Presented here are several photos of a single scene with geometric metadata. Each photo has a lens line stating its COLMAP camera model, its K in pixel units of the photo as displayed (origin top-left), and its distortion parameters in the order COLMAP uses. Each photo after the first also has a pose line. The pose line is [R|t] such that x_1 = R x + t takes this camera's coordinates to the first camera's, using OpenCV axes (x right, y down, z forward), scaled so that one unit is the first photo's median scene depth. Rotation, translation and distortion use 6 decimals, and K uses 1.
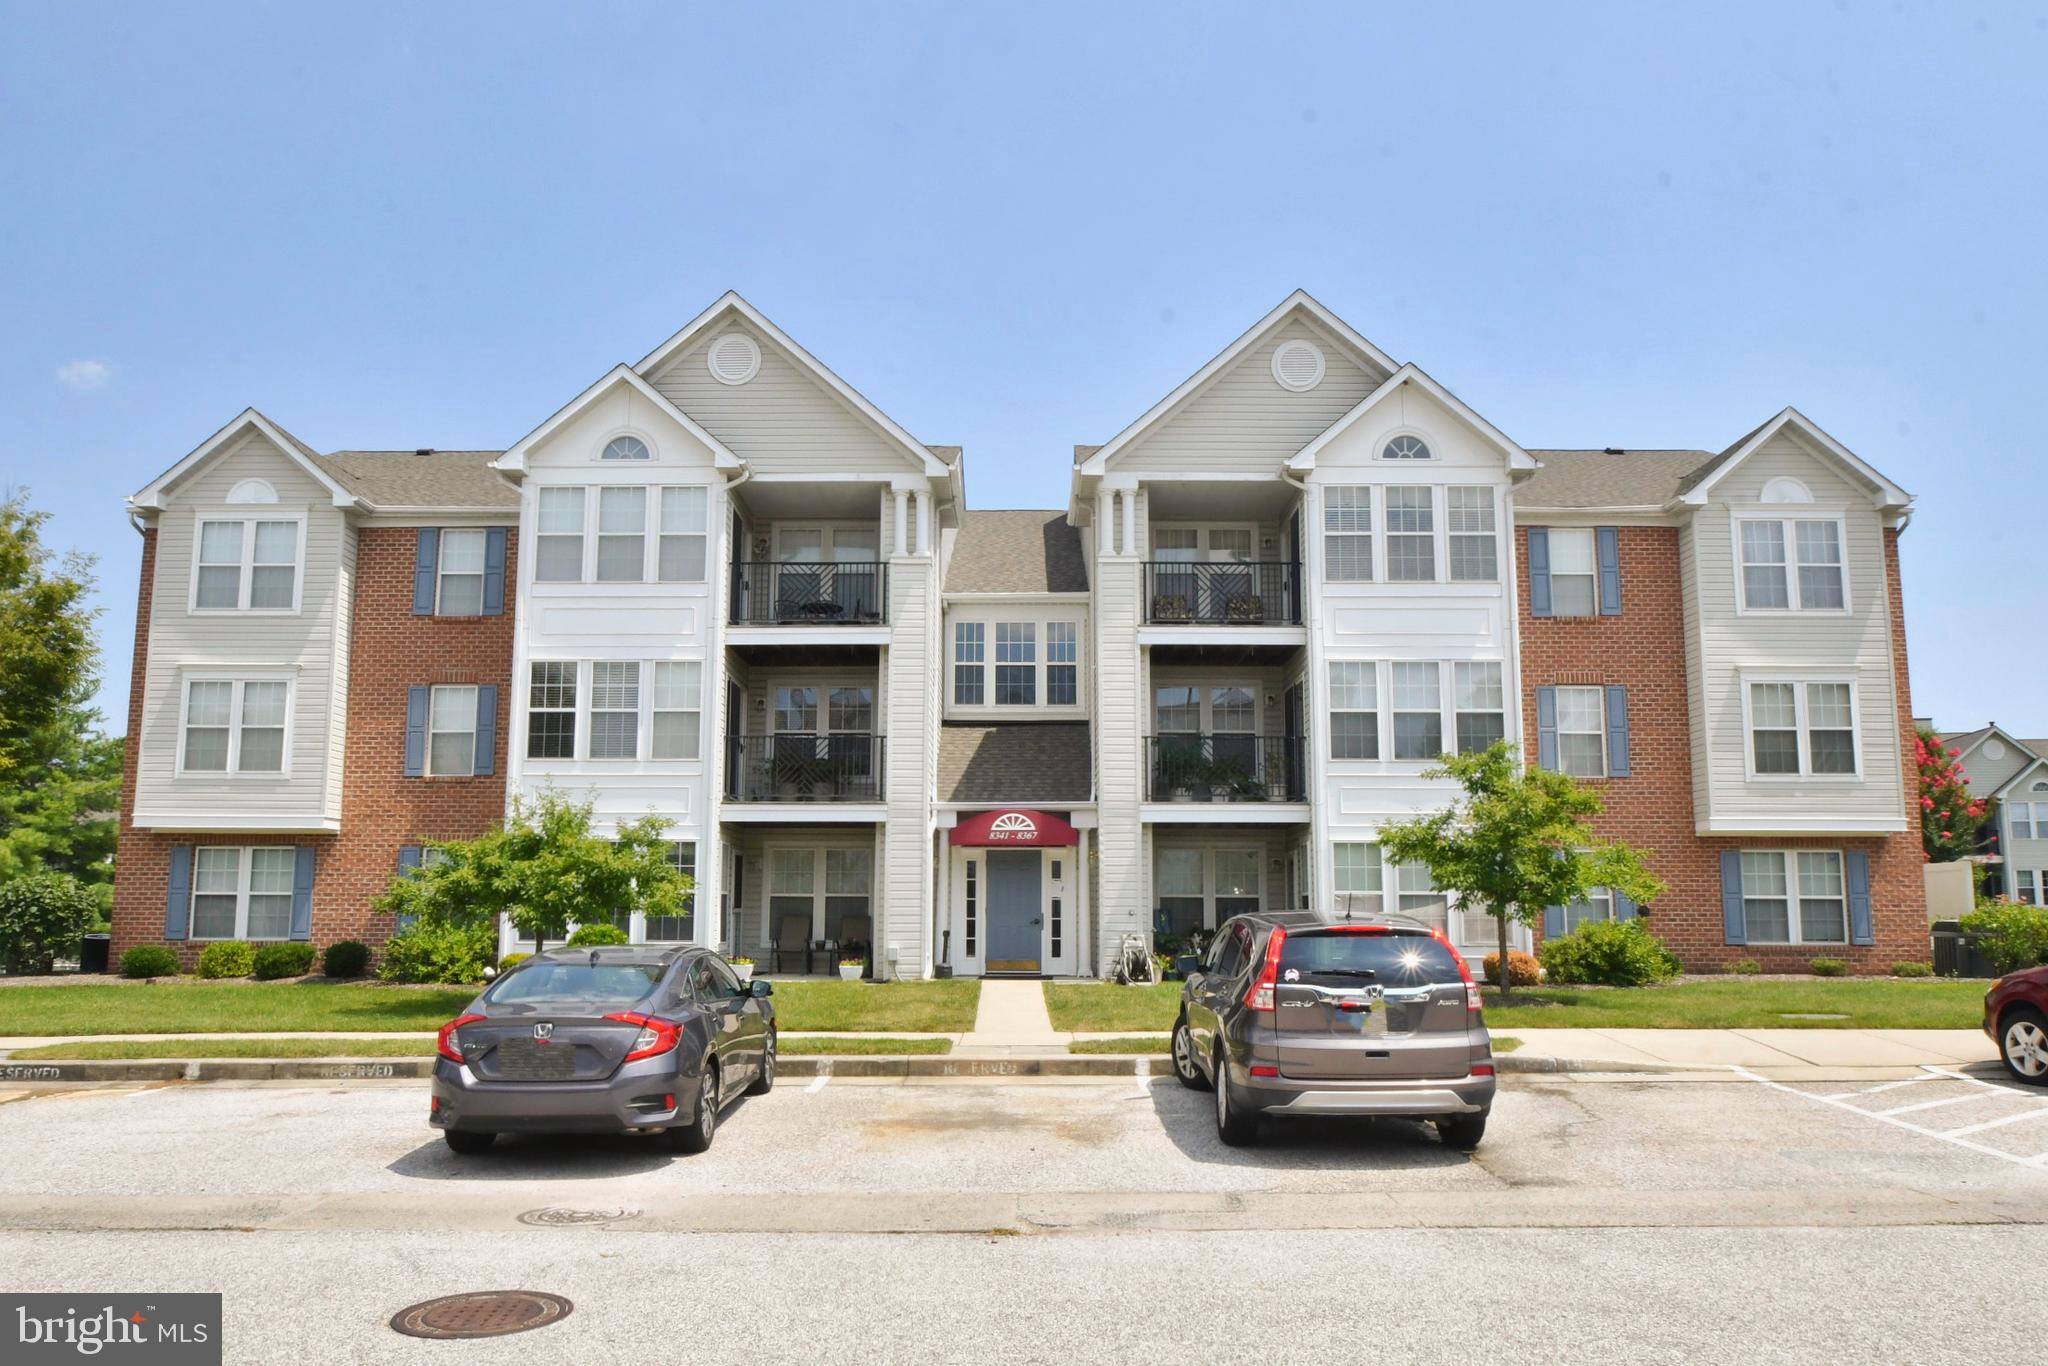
lens RADIAL K [[1403.1, 0, 1023.7], [0, 1403.1, 721.1], [0, 0, 1]] dist [-0.023911, 0.000753]
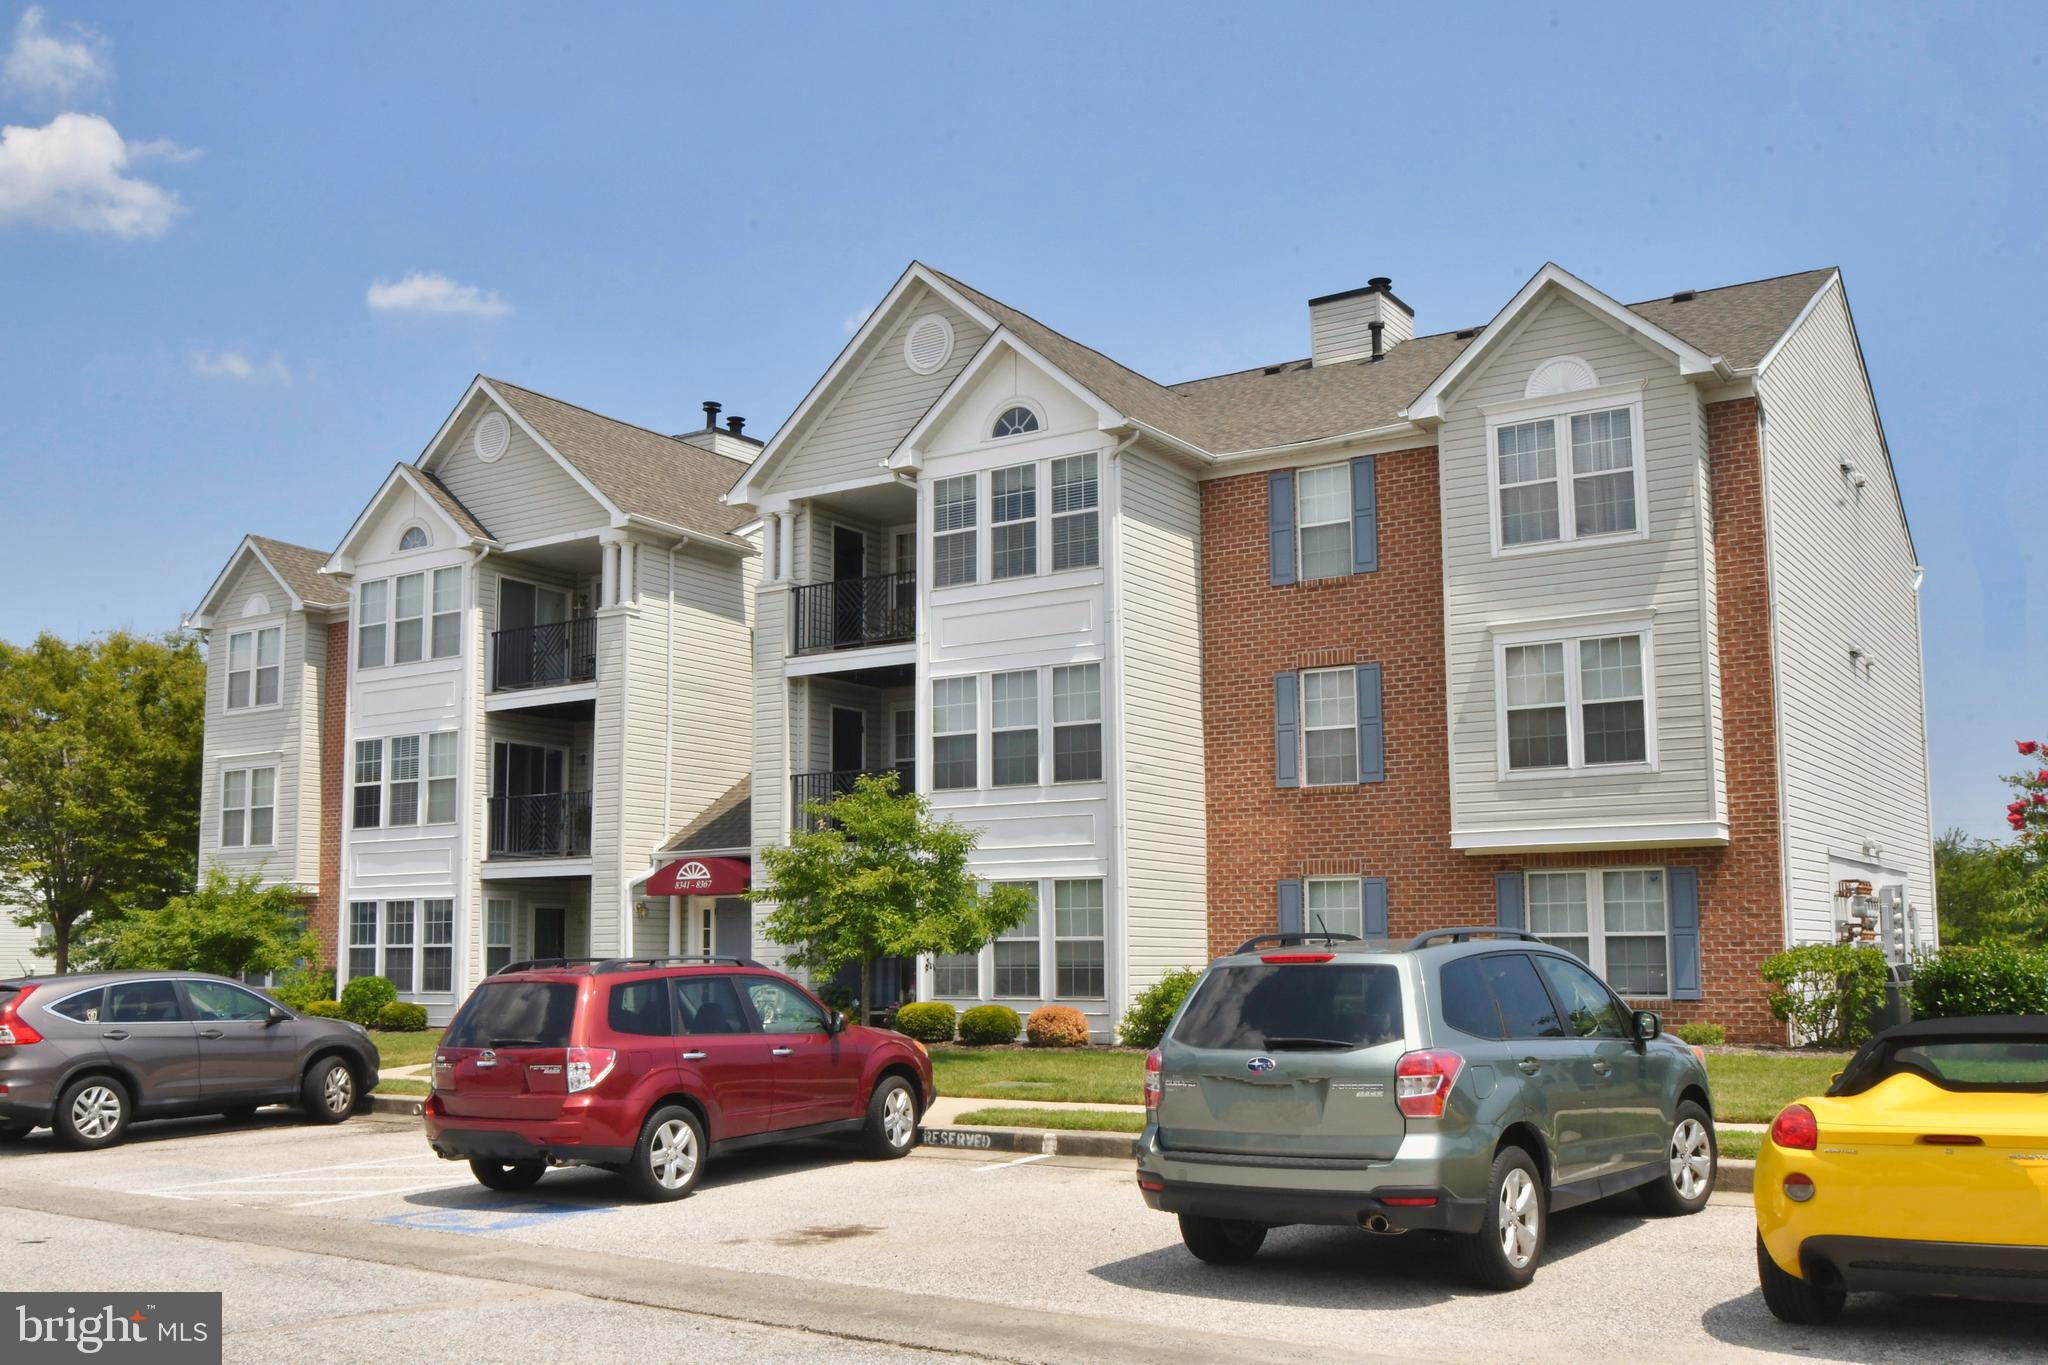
lens RADIAL K [[1974.2, 0, 1024.0], [0, 1974.2, 682.5], [0, 0, 1]] dist [-0.069355, -0.004565]
pose [[0.832008, -0.085503, -0.548134, 0.887405], [0.082642, 0.996129, -0.029944, 0.001396], [0.548573, -0.020385, 0.835854, -0.014391]]
